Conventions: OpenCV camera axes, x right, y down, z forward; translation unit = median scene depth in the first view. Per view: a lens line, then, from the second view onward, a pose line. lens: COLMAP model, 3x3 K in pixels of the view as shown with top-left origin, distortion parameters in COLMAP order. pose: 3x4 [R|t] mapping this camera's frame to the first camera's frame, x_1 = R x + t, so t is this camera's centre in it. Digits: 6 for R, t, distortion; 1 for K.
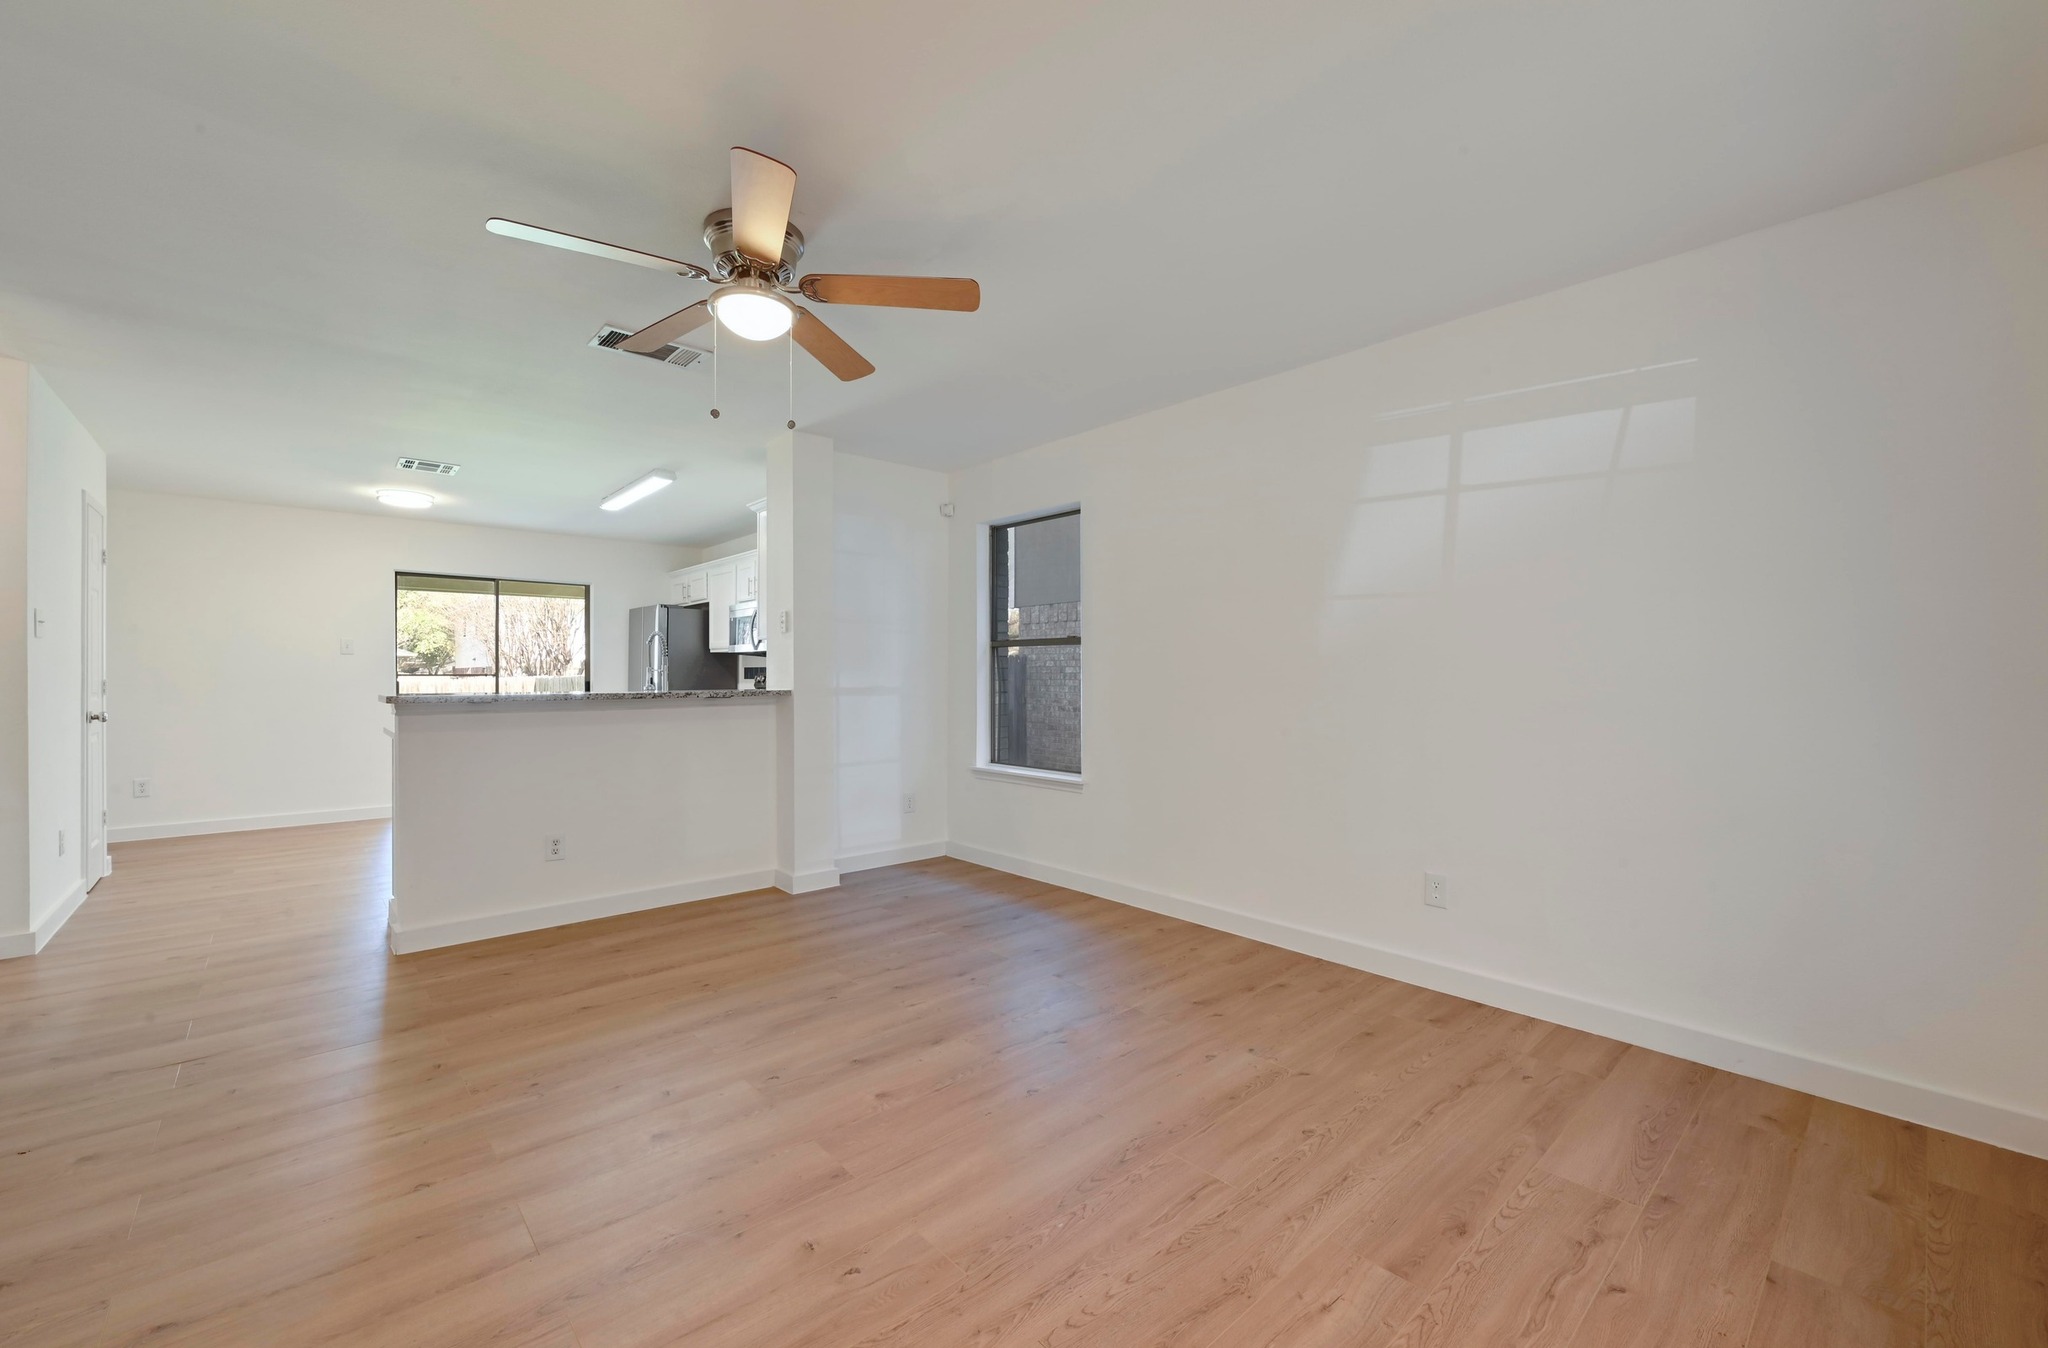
lens RADIAL K [[850.2, 0, 1024.0], [0, 850.2, 674.0], [0, 0, 1]] dist [-0.000867, -0.000050]
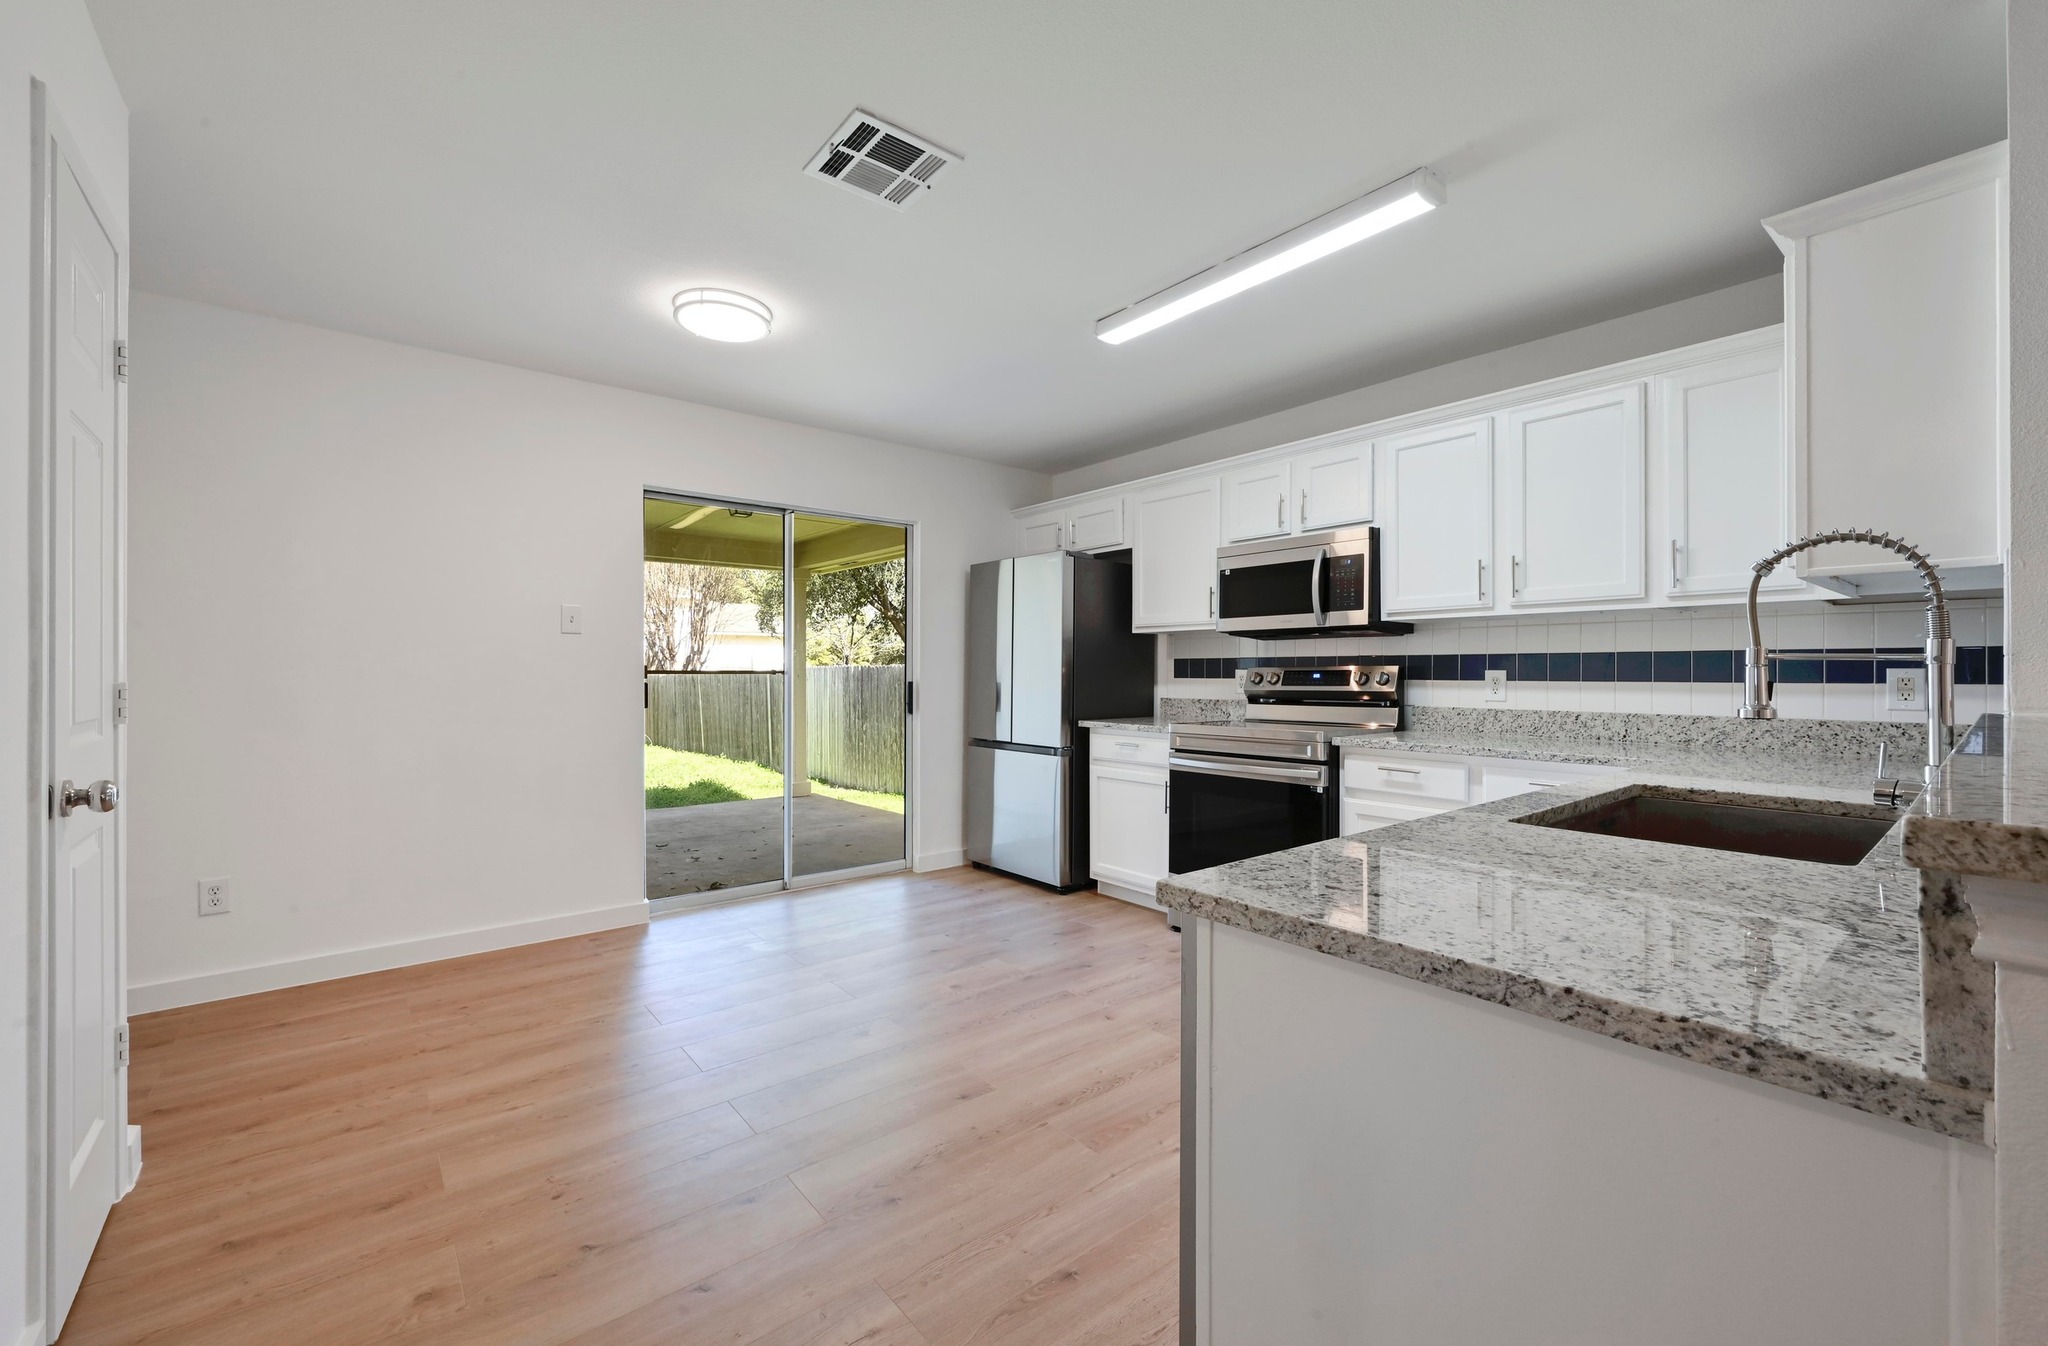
lens RADIAL K [[827.8, 0, 1024.0], [0, 827.8, 673.0], [0, 0, 1]] dist [0.000115, 0.000082]
pose [[0.999613, -0.001764, -0.027773, -0.548383], [0.001891, 0.999988, 0.004539, 0.001045], [0.027764, -0.004590, 0.999604, 0.526578]]
